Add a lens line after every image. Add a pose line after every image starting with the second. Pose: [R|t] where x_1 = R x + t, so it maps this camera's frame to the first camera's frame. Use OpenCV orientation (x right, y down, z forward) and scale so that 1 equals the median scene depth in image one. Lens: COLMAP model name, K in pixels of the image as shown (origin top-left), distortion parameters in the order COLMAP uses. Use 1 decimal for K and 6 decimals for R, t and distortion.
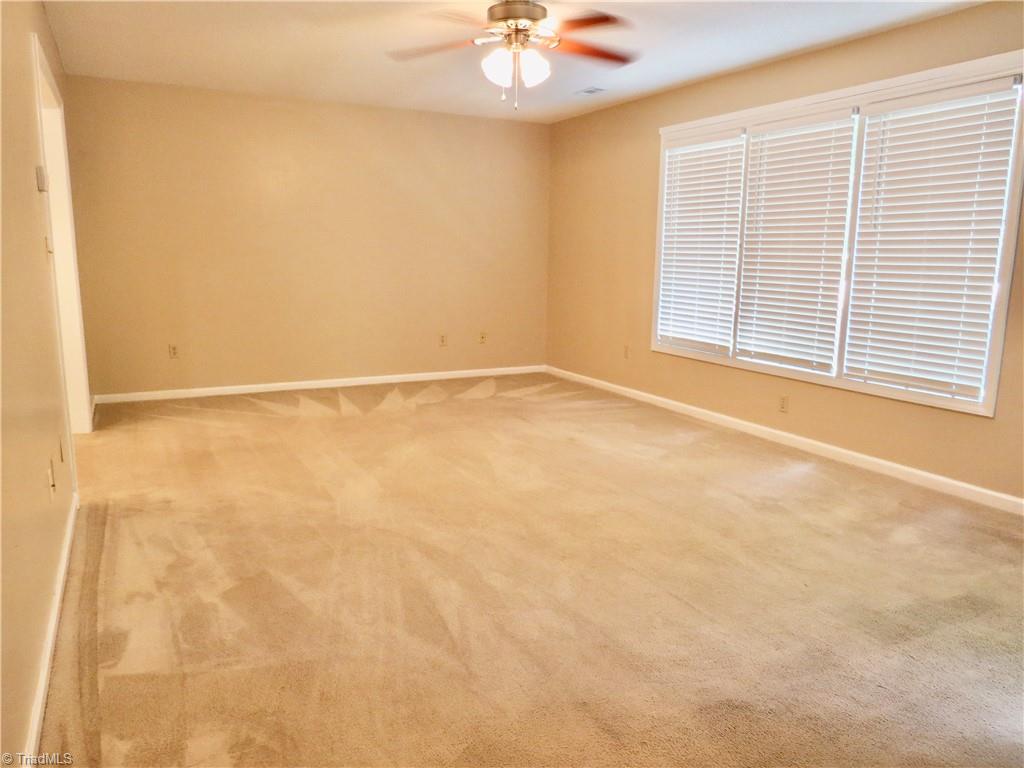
lens RADIAL K [[730.8, 0, 510.8], [0, 730.8, 385.5], [0, 0, 1]] dist [-0.024586, 0.015150]
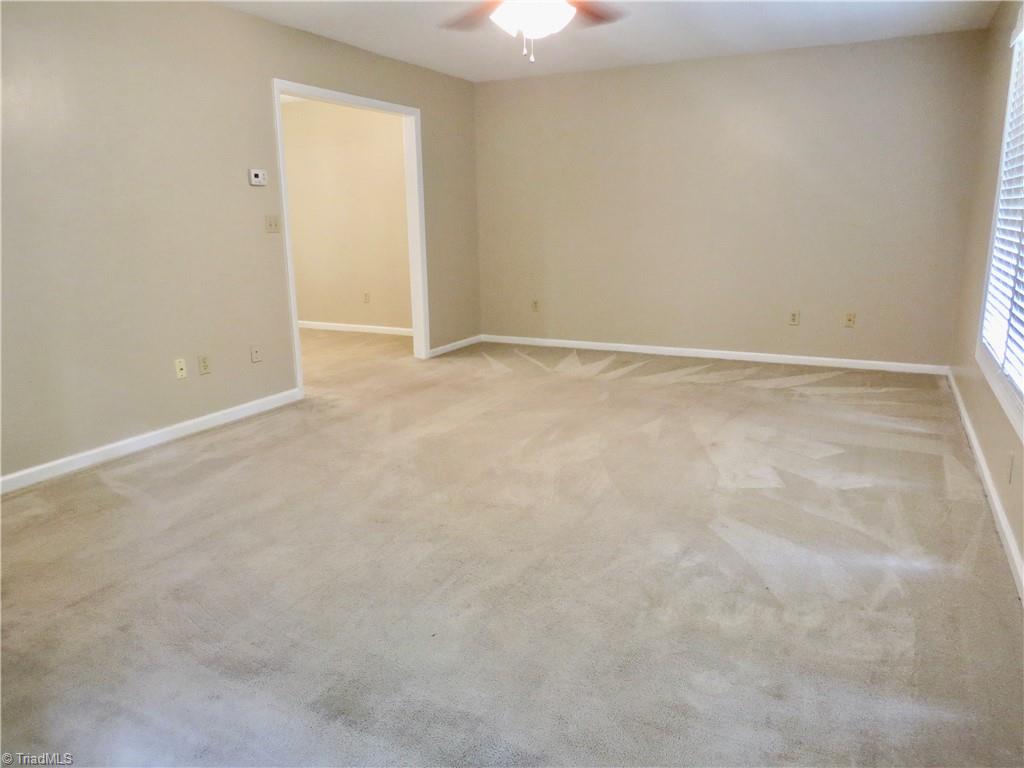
lens RADIAL K [[730.8, 0, 509.9], [0, 730.8, 383.9], [0, 0, 1]] dist [-0.024586, 0.015150]
pose [[0.562057, 0.157976, -0.811872, 0.851267], [-0.121772, 0.986699, 0.107693, -0.074522], [0.818085, 0.038334, 0.573818, 0.483348]]
